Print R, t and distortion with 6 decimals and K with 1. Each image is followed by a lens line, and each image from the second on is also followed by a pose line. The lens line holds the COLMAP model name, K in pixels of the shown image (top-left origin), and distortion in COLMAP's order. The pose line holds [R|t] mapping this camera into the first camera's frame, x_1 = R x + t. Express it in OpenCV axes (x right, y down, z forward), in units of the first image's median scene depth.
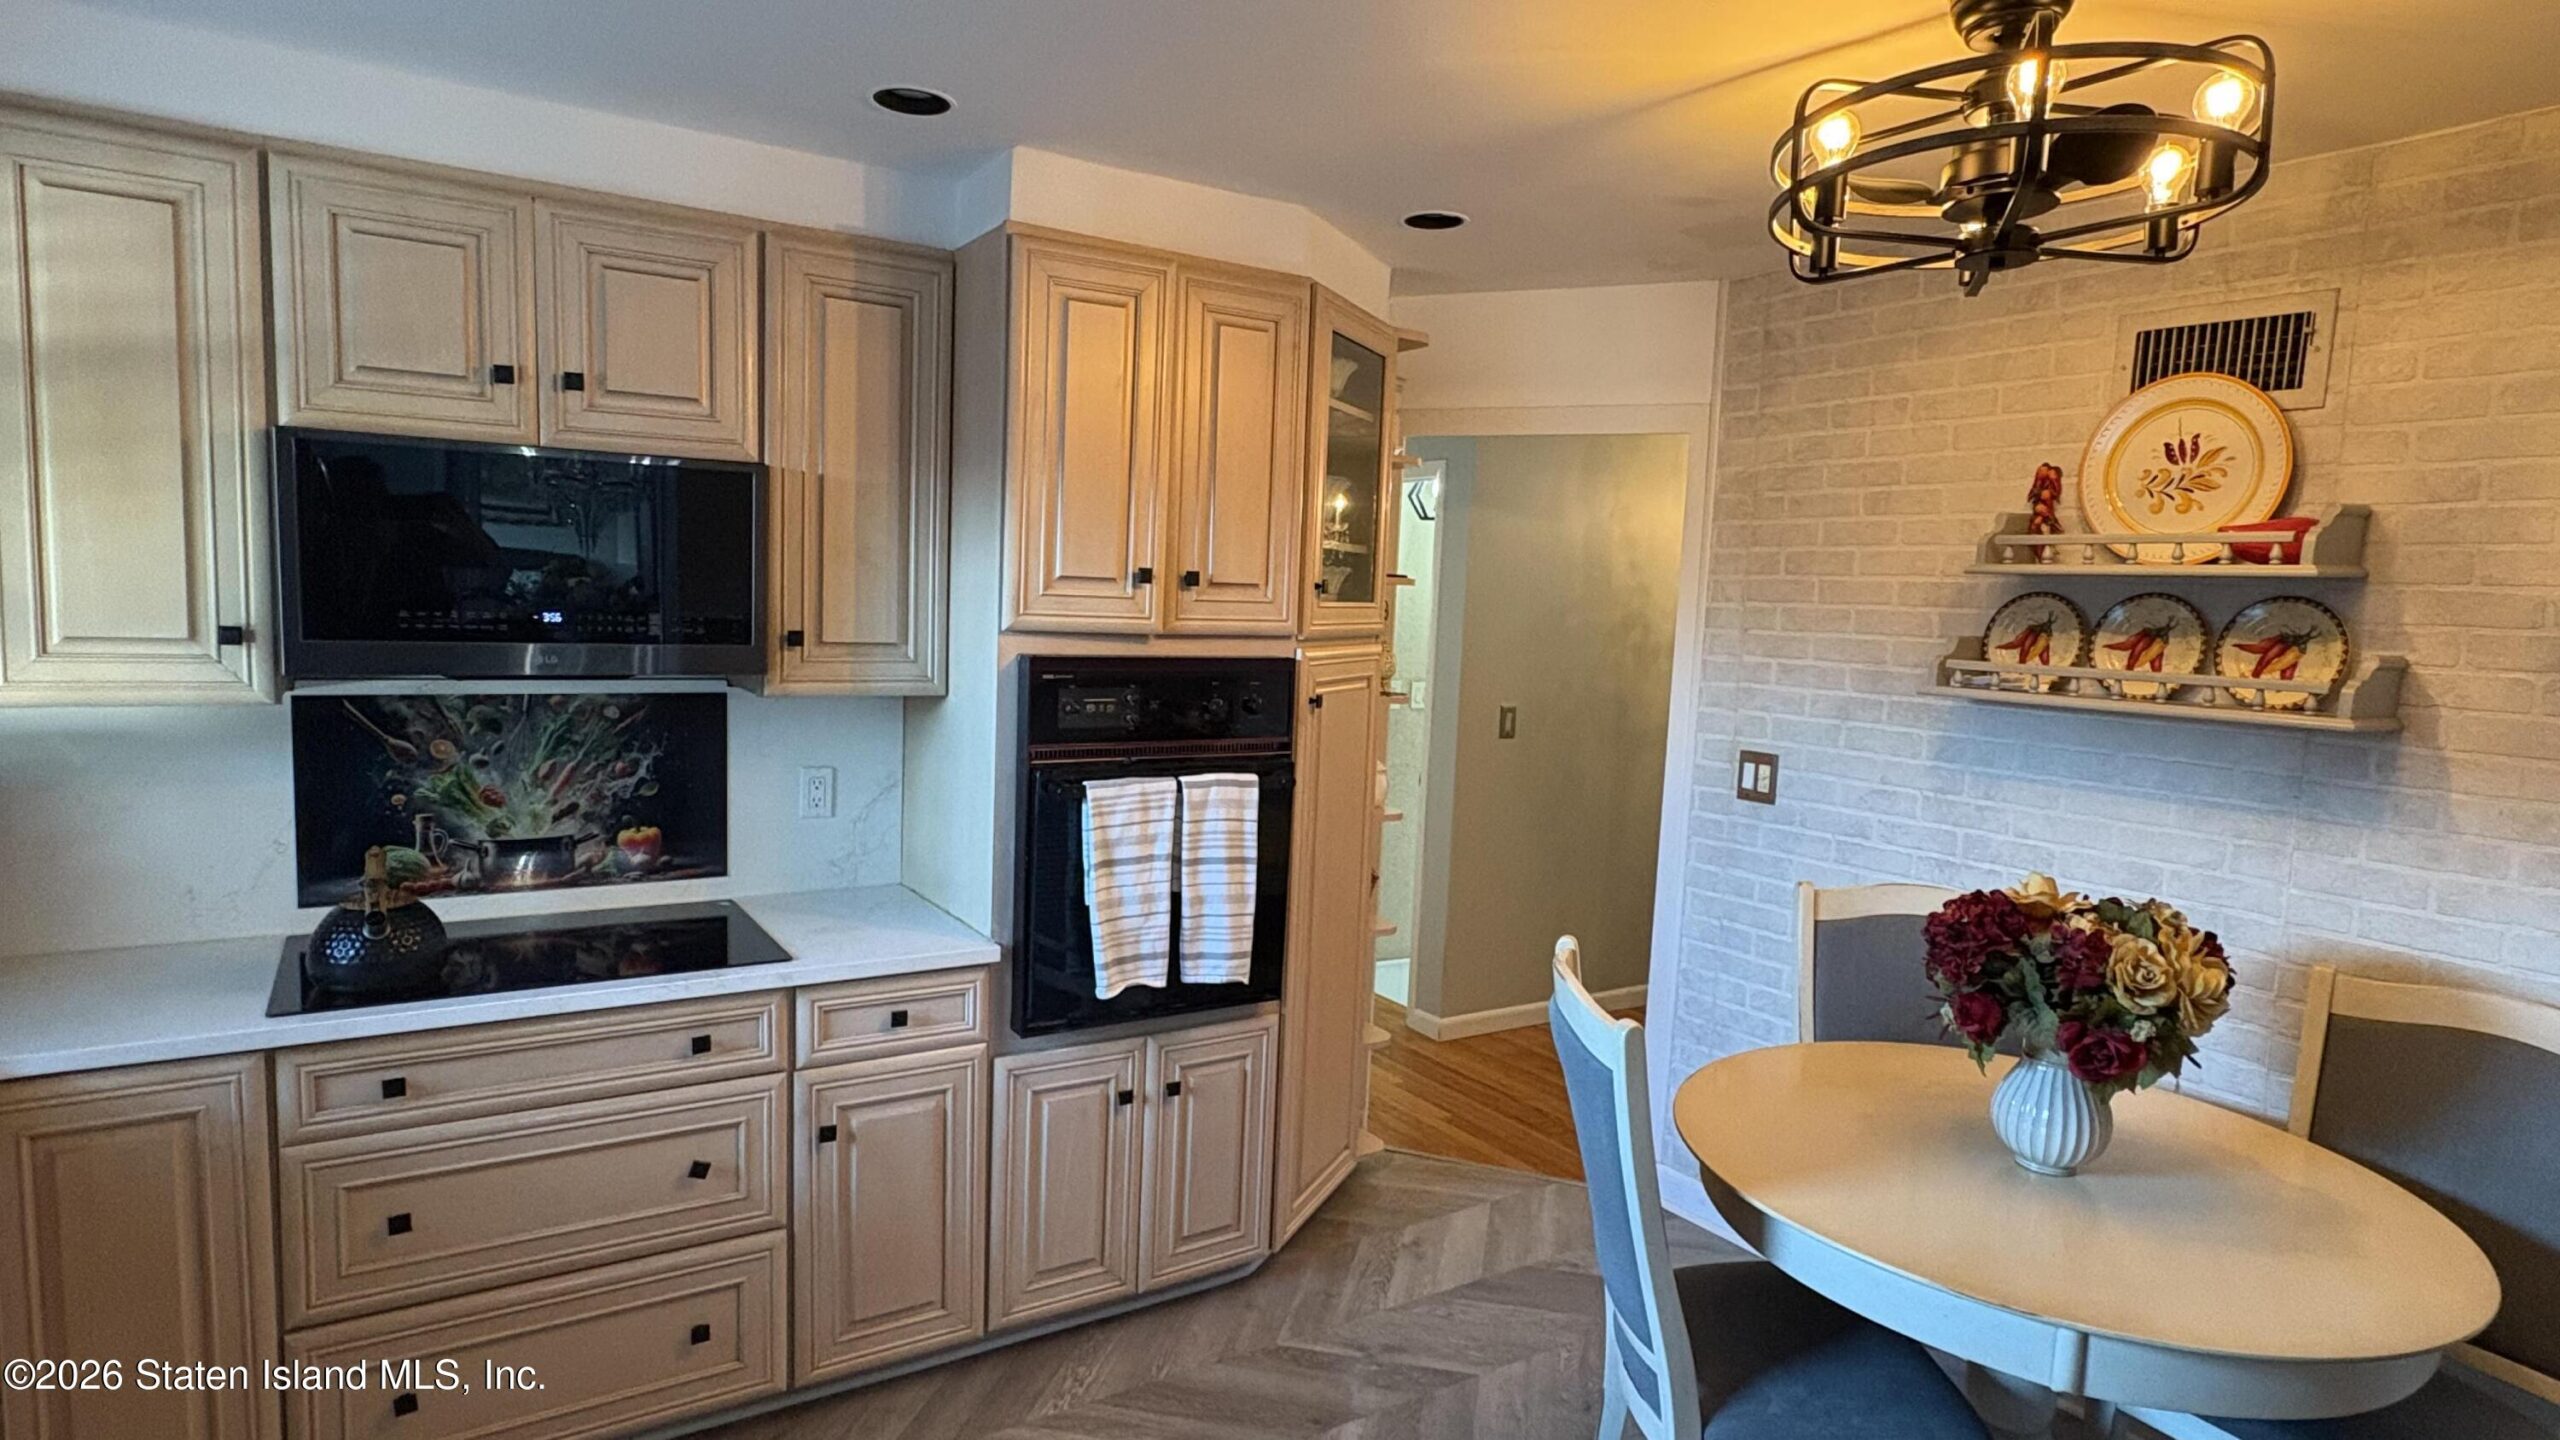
lens RADIAL K [[1376.4, 0, 1283.1], [0, 1376.4, 728.8], [0, 0, 1]] dist [0.001171, 0.000636]
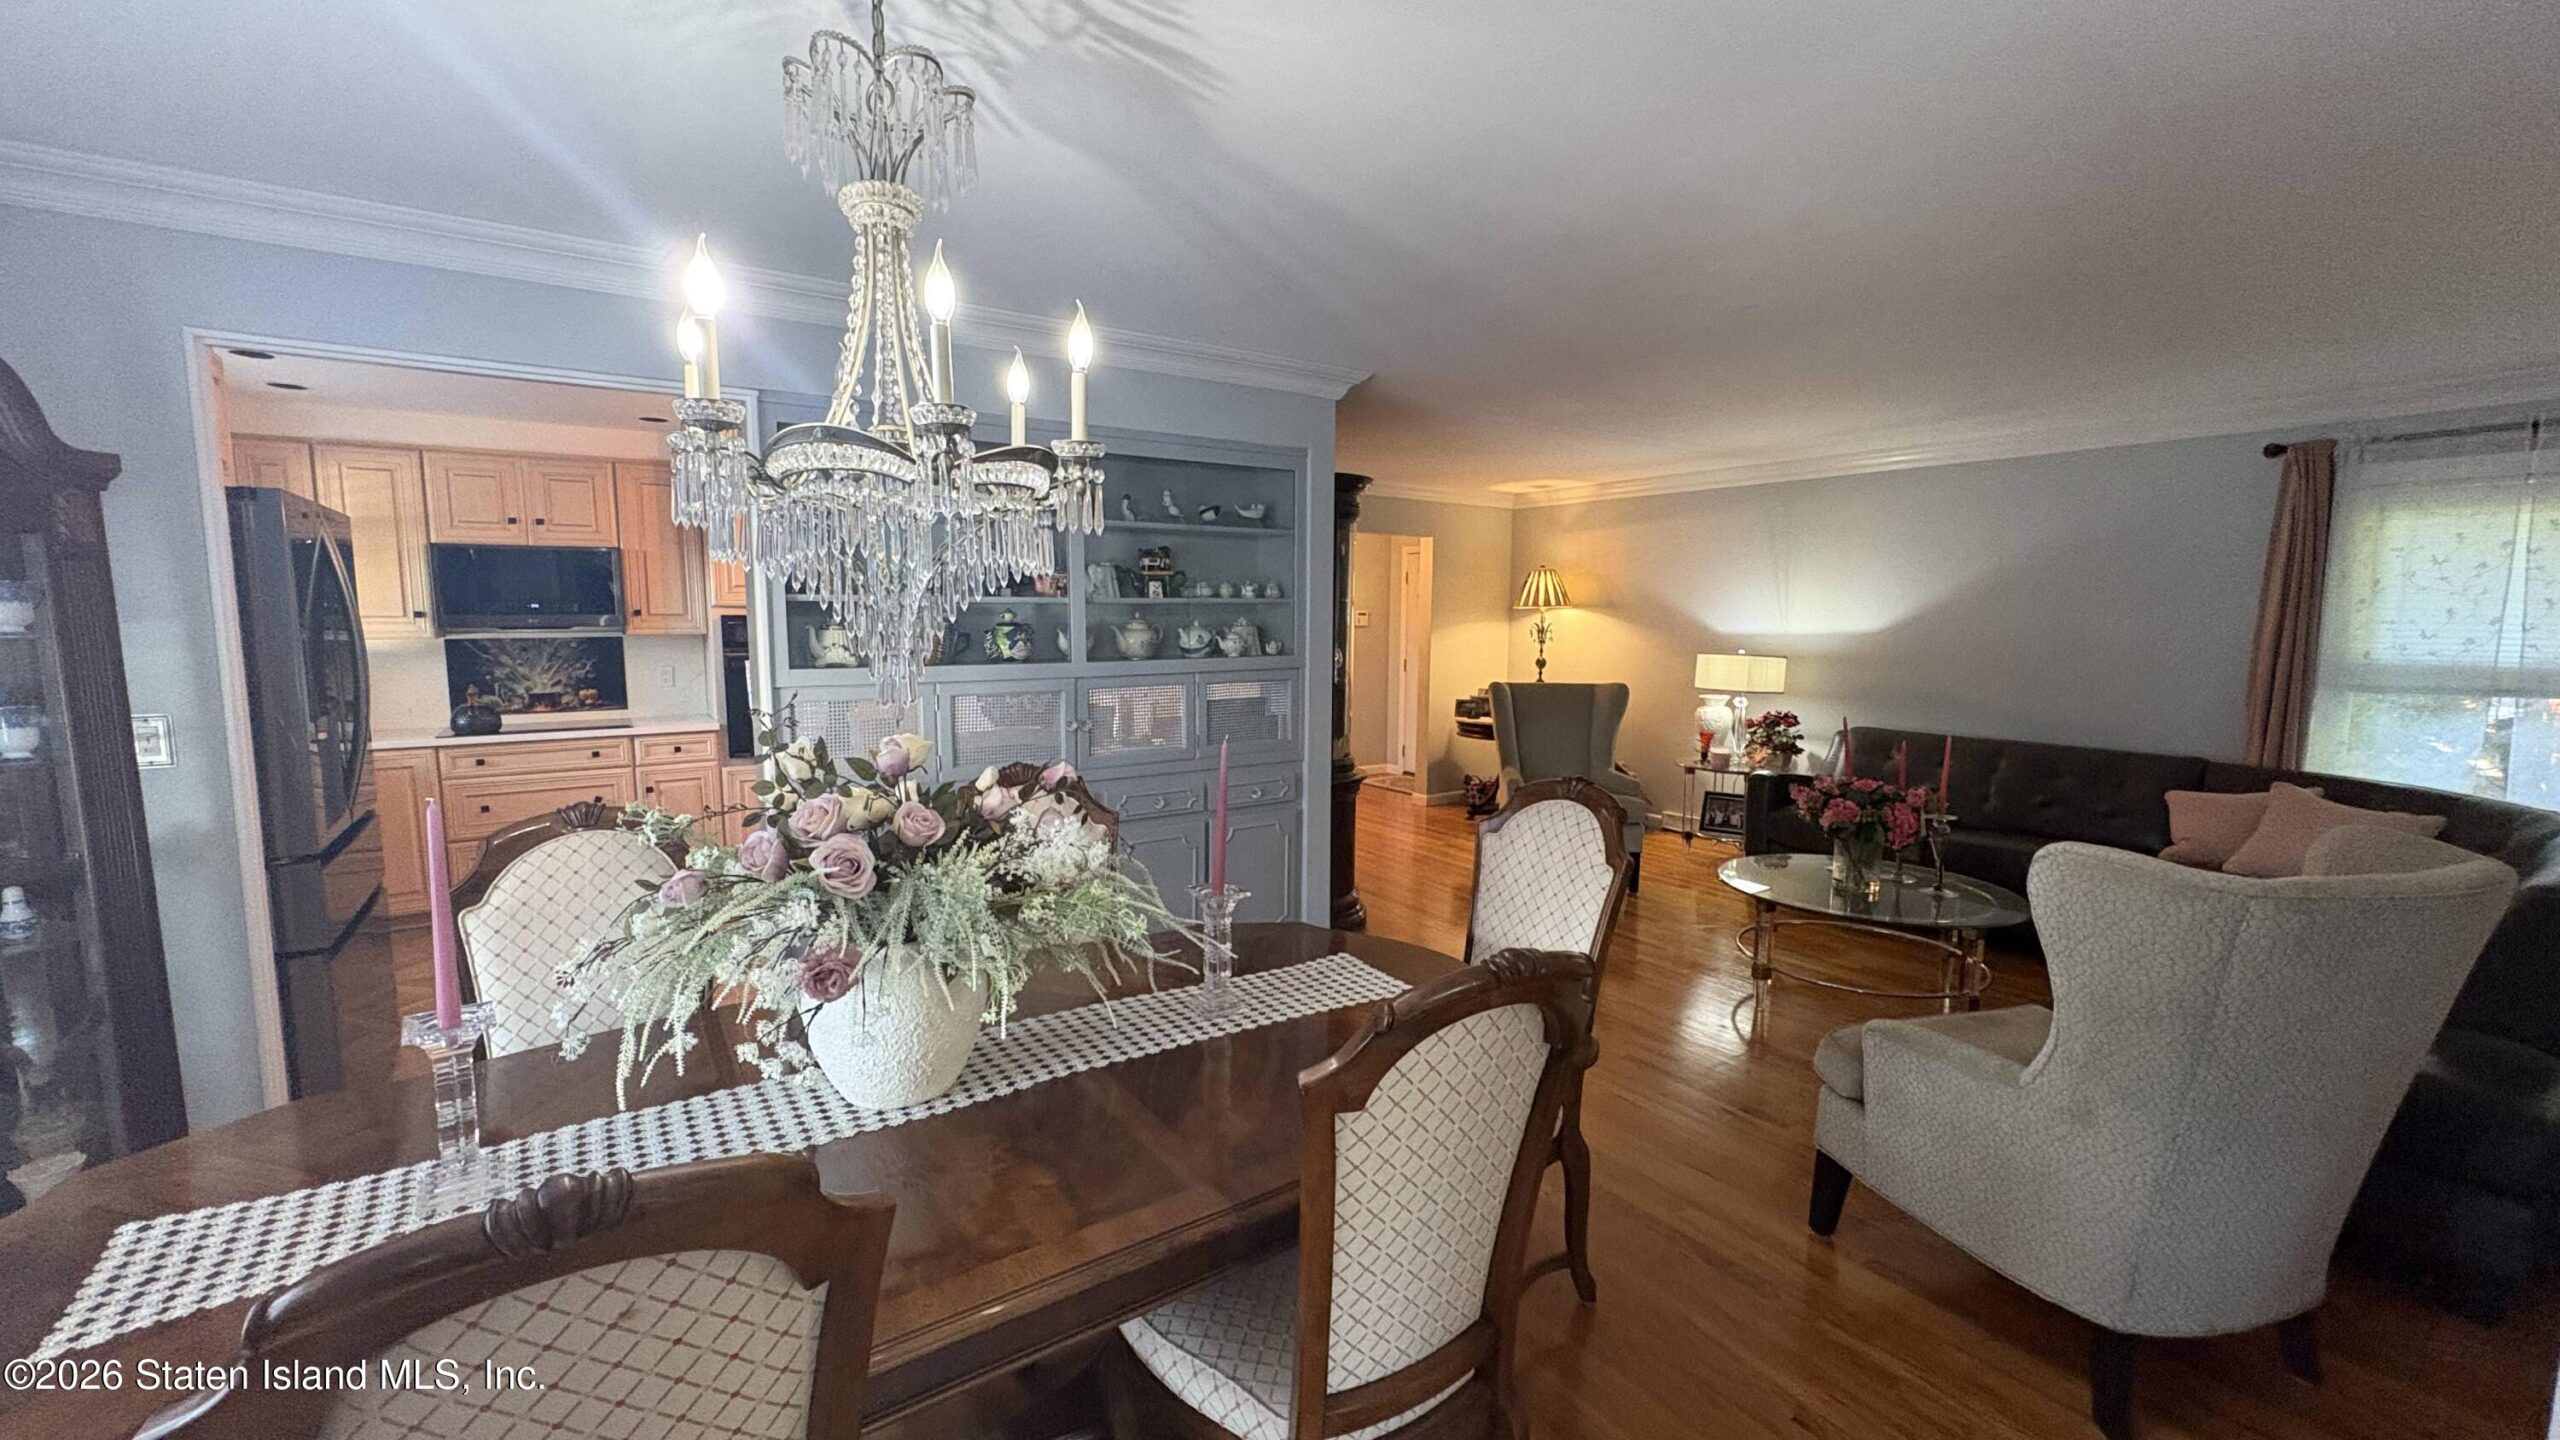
lens RADIAL K [[998.5, 0, 1276.6], [0, 998.5, 722.9], [0, 0, 1]] dist [-0.001390, -0.000084]
pose [[0.998702, -0.046461, 0.020850, 0.895411], [0.046305, 0.998896, 0.007894, 0.203931], [-0.021194, -0.006918, 0.999751, -1.035531]]
